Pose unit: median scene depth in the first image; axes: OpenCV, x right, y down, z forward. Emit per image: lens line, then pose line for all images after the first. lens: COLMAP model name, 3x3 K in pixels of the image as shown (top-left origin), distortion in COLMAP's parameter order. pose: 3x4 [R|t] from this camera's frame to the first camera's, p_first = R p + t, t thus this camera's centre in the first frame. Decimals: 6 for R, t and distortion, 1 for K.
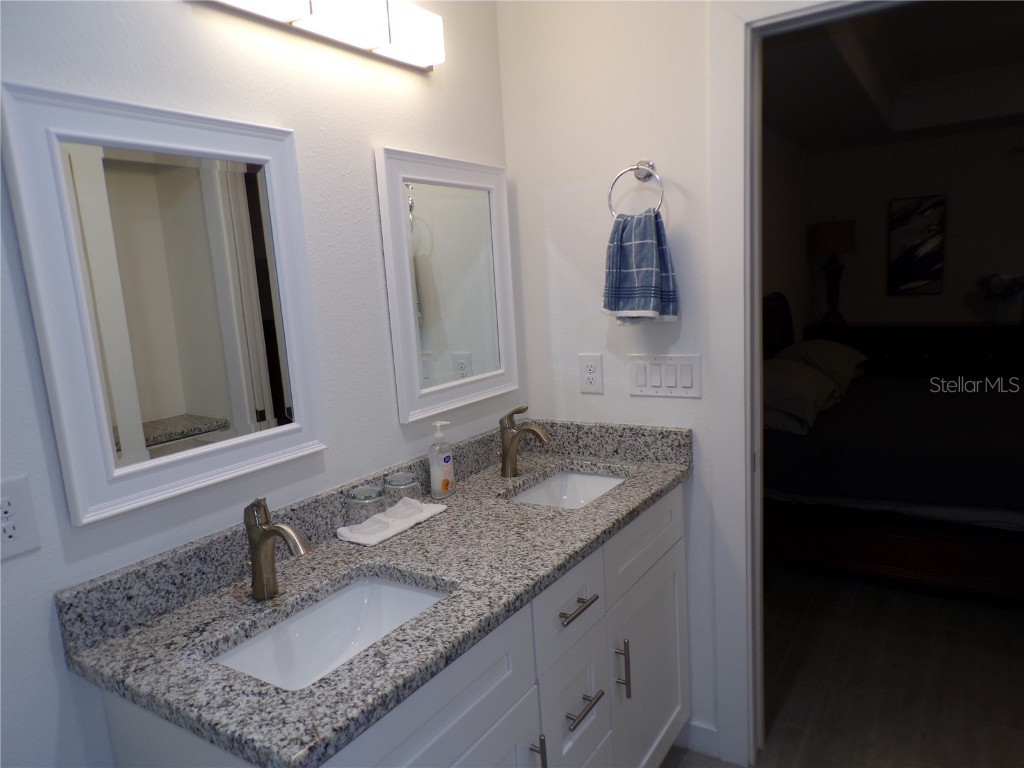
lens RADIAL K [[694.9, 0, 513.6], [0, 694.9, 392.2], [0, 0, 1]] dist [0.004149, 0.007472]
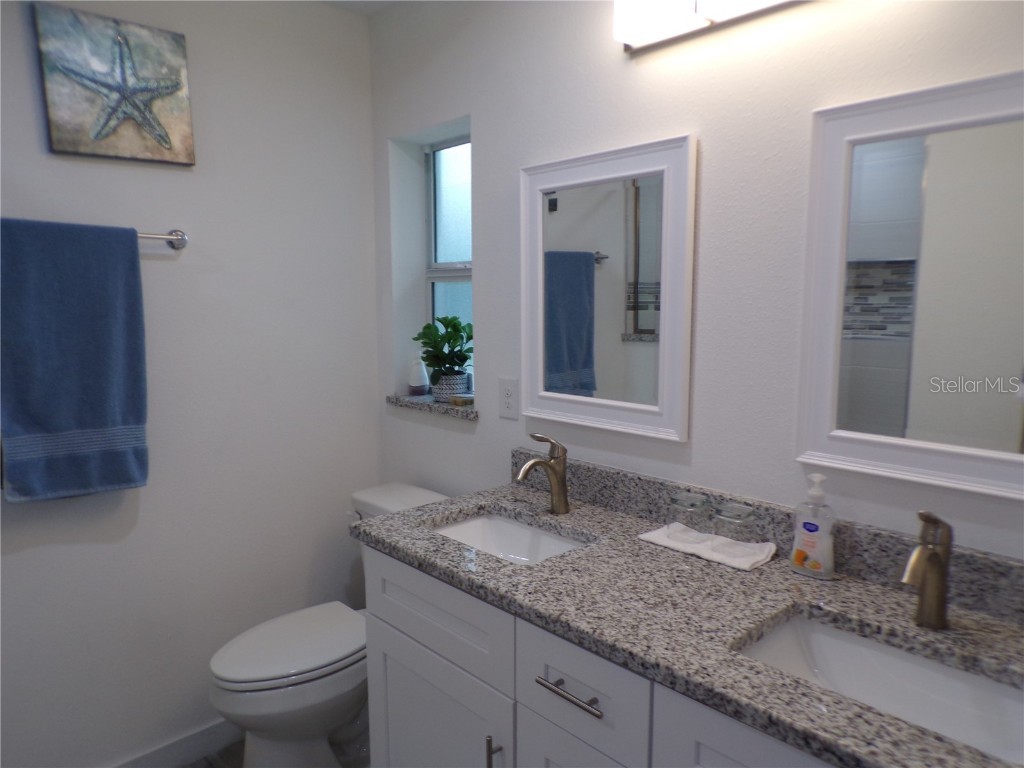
lens RADIAL K [[694.9, 0, 513.6], [0, 694.9, 392.2], [0, 0, 1]] dist [0.004149, 0.007472]
pose [[-0.217555, 0.200902, -0.955148, 0.779643], [-0.144398, 0.961194, 0.235064, -0.202862], [0.965308, 0.189061, -0.180103, 0.967667]]
